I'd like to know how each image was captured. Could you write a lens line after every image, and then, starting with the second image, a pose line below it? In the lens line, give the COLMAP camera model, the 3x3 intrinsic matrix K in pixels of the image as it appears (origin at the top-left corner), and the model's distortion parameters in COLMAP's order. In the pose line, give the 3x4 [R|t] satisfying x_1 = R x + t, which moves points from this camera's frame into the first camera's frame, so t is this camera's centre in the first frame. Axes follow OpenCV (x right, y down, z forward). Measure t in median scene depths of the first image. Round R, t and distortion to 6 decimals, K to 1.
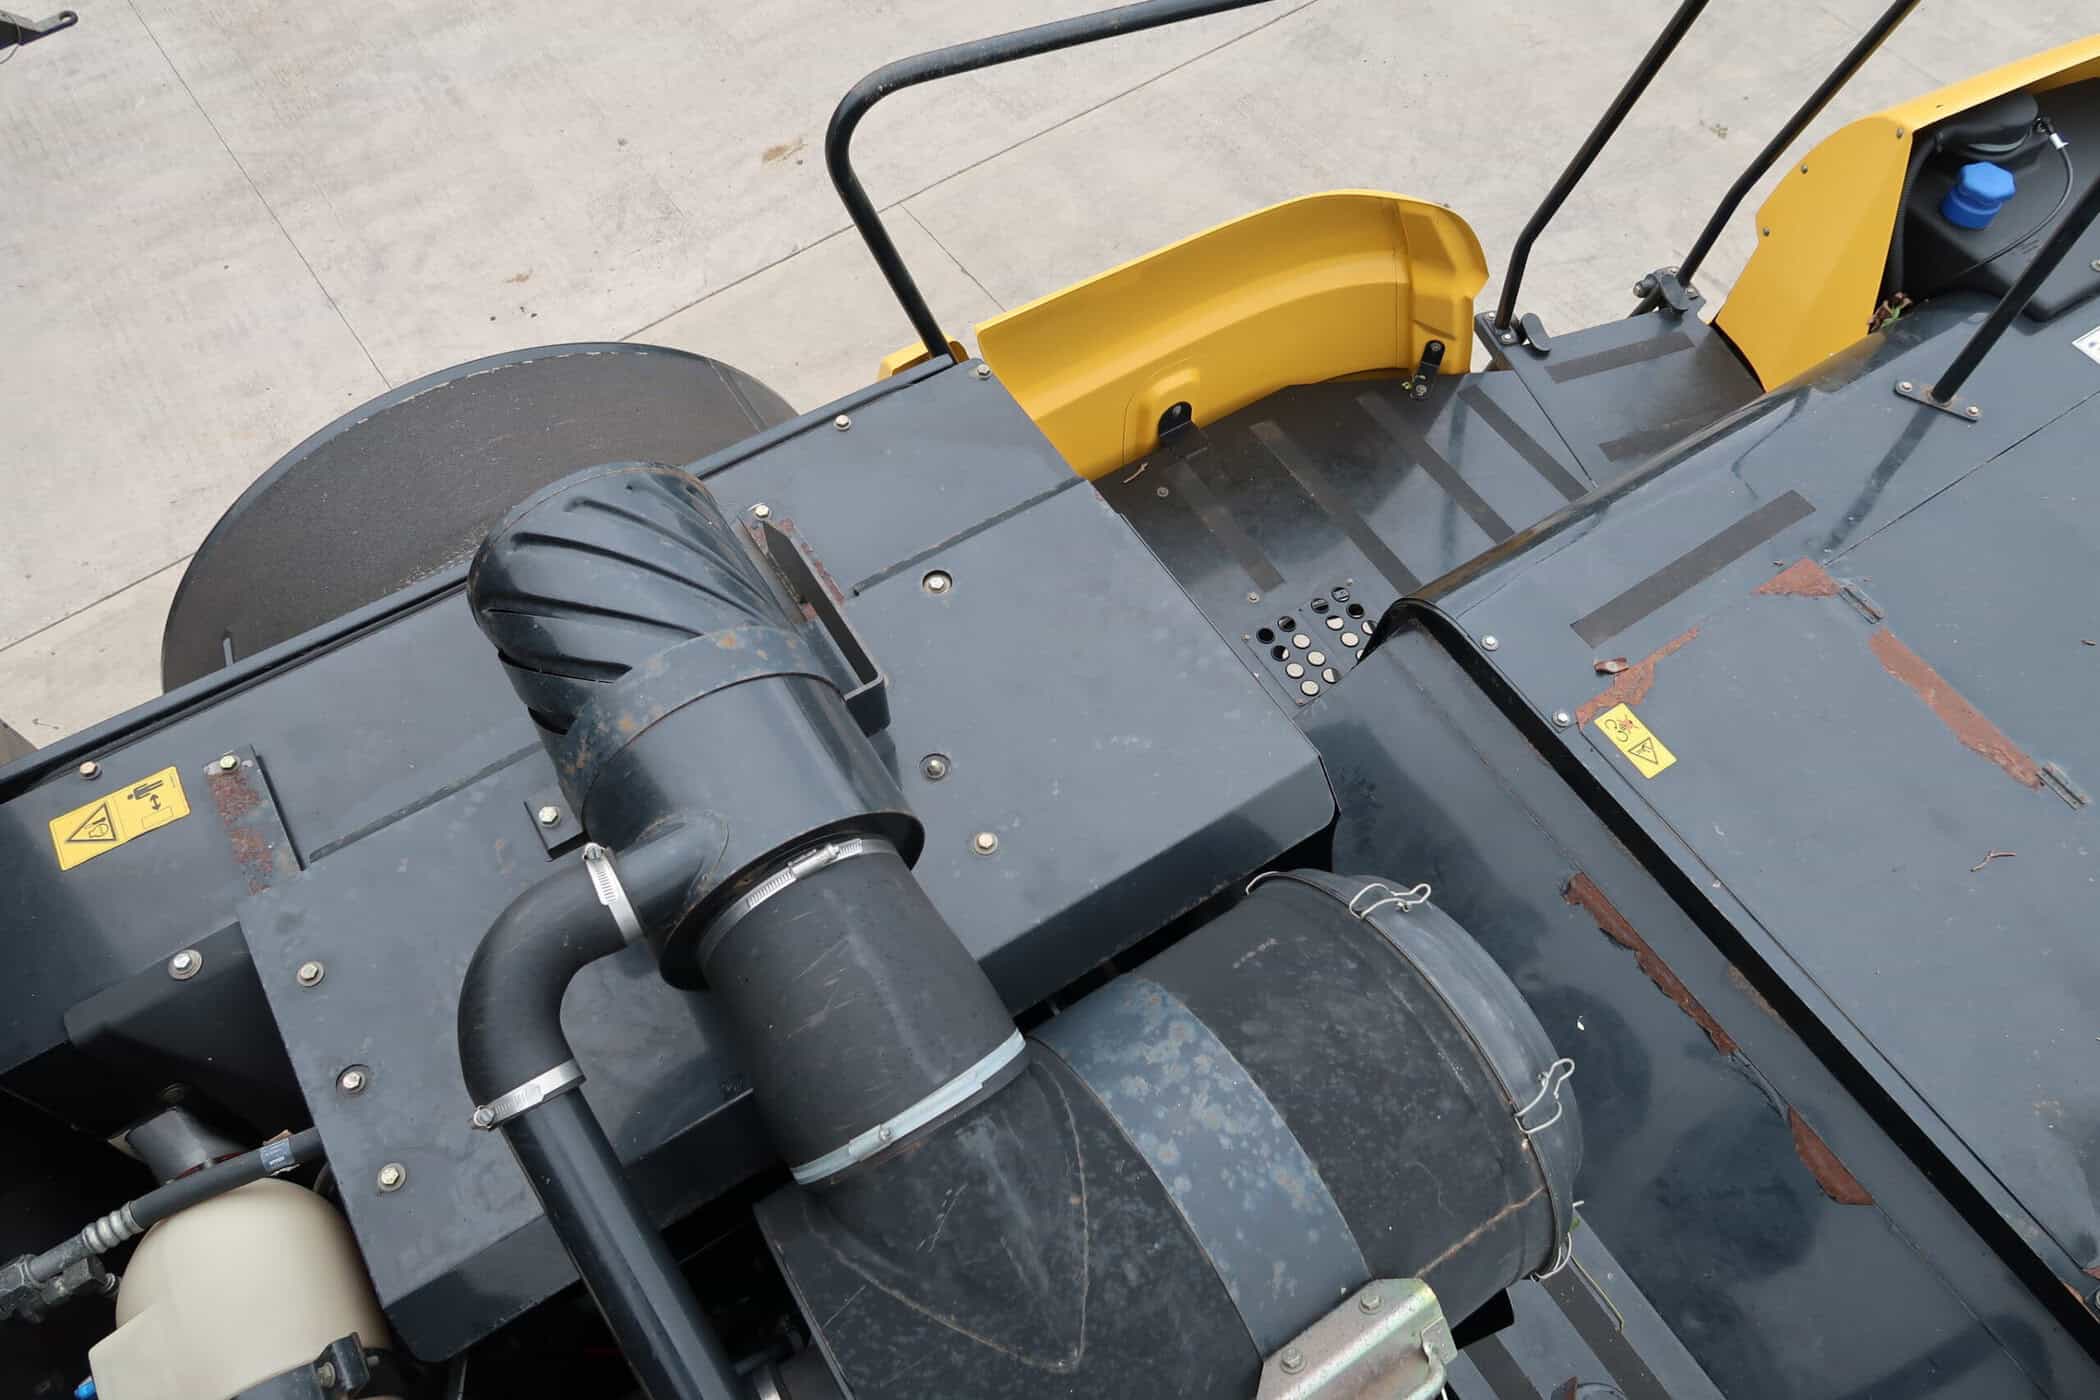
lens RADIAL K [[1450.8, 0, 1050.0], [0, 1450.8, 700.0], [0, 0, 1]] dist [-0.021414, 0.005483]
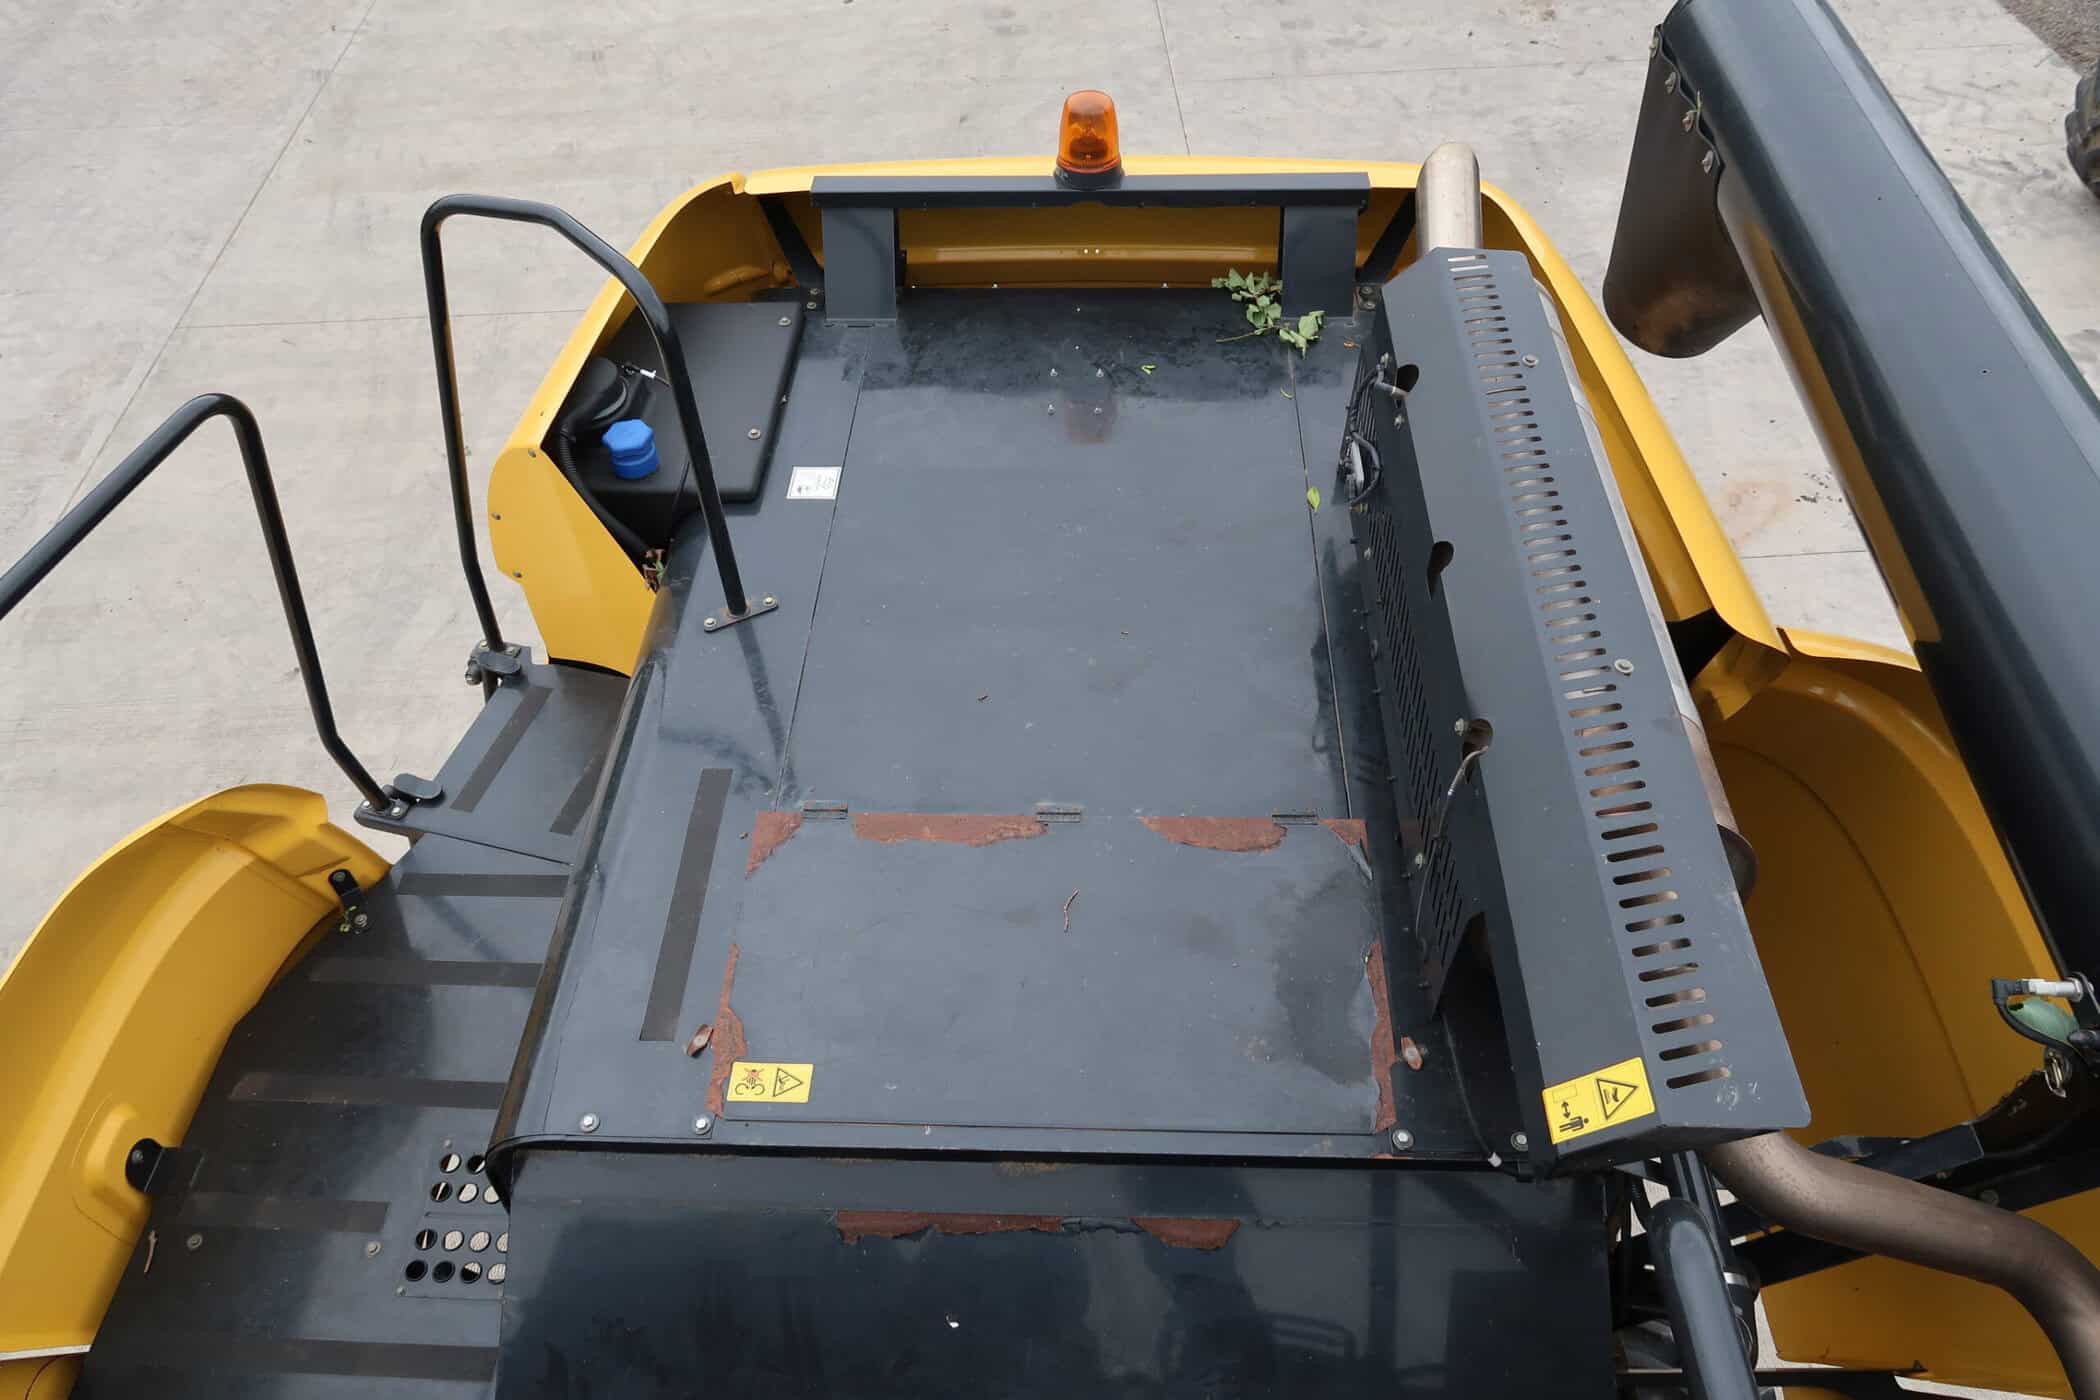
lens RADIAL K [[1450.8, 0, 1050.0], [0, 1450.8, 700.0], [0, 0, 1]] dist [-0.021414, 0.005483]
pose [[0.566500, -0.637697, 0.521939, 0.131663], [0.725879, 0.685983, 0.050273, -0.046464], [-0.390100, 0.350384, 0.851500, 0.014405]]
